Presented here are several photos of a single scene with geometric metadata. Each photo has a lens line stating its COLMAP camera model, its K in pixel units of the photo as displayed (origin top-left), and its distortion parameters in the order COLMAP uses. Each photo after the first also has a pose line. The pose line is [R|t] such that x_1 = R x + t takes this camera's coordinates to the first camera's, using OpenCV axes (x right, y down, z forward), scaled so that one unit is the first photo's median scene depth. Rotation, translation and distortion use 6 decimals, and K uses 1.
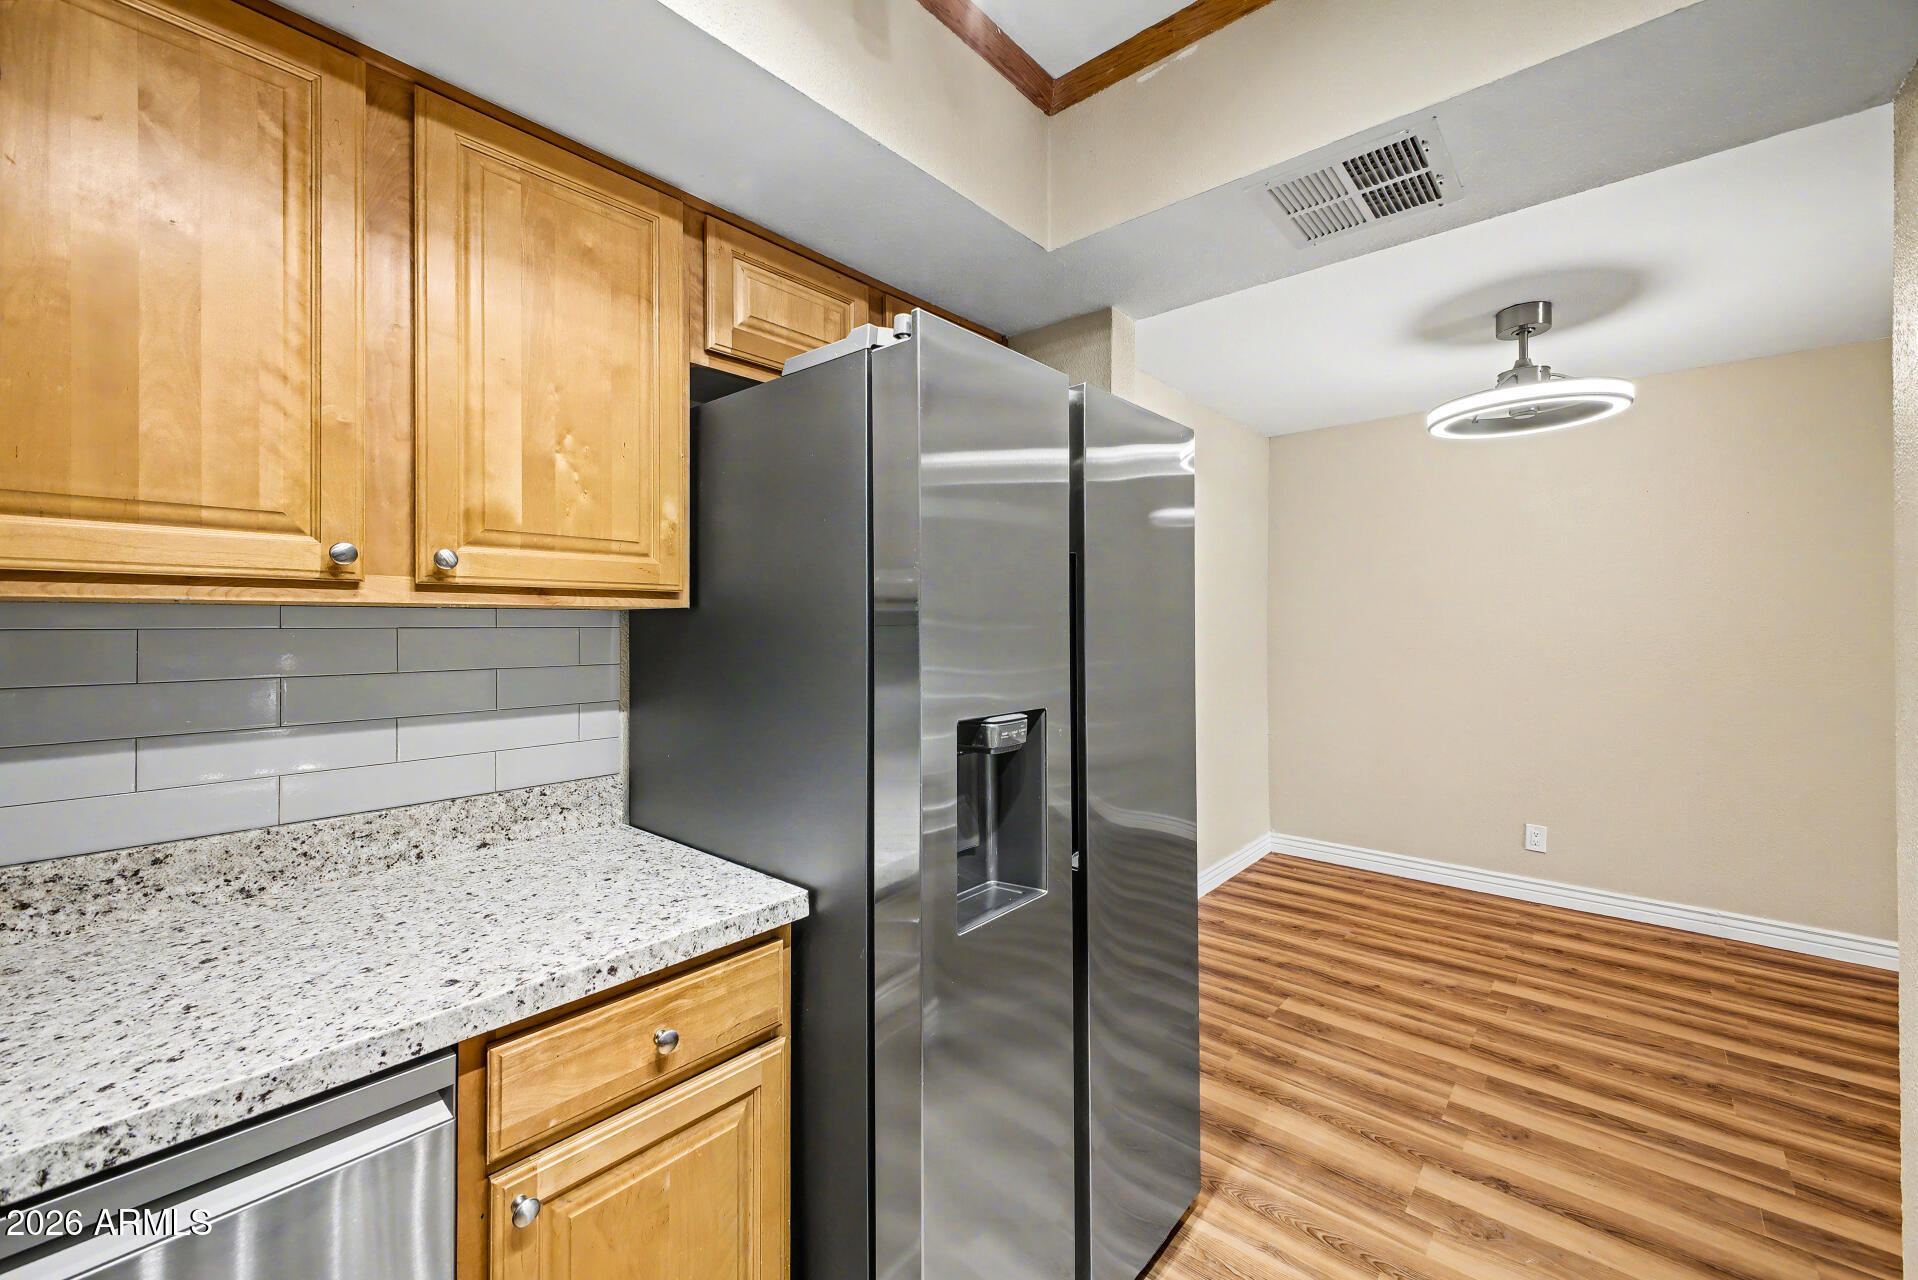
lens RADIAL K [[786.4, 0, 955.9], [0, 786.4, 621.0], [0, 0, 1]] dist [0.000765, 0.001052]
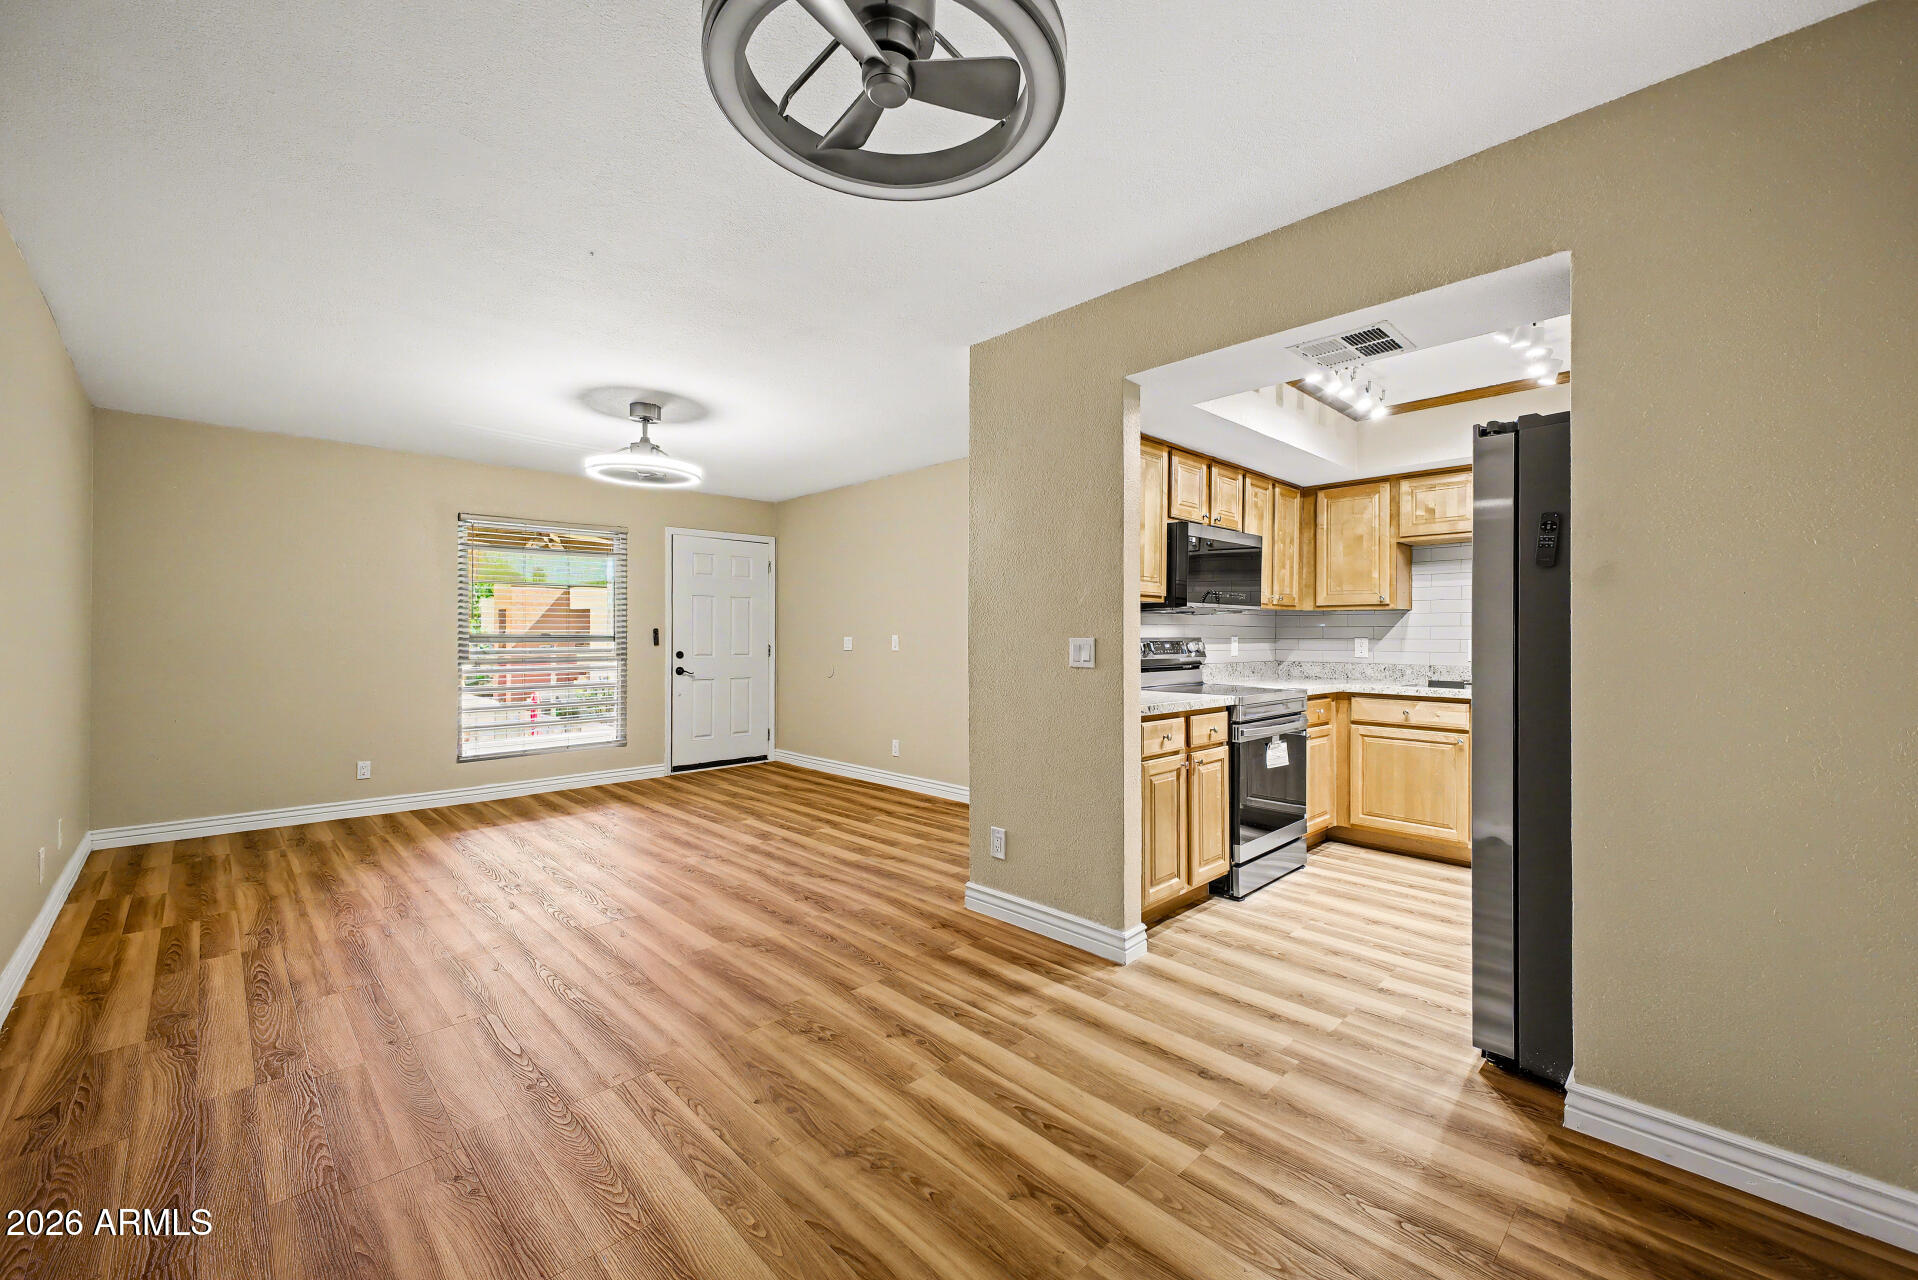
lens RADIAL K [[777.1, 0, 970.8], [0, 777.1, 631.4], [0, 0, 1]] dist [0.002710, -0.000265]
pose [[-0.997369, -0.005168, 0.072302, 0.687745], [-0.005151, 0.999987, 0.000419, 0.057175], [-0.072303, 0.000045, -0.997383, 1.547791]]
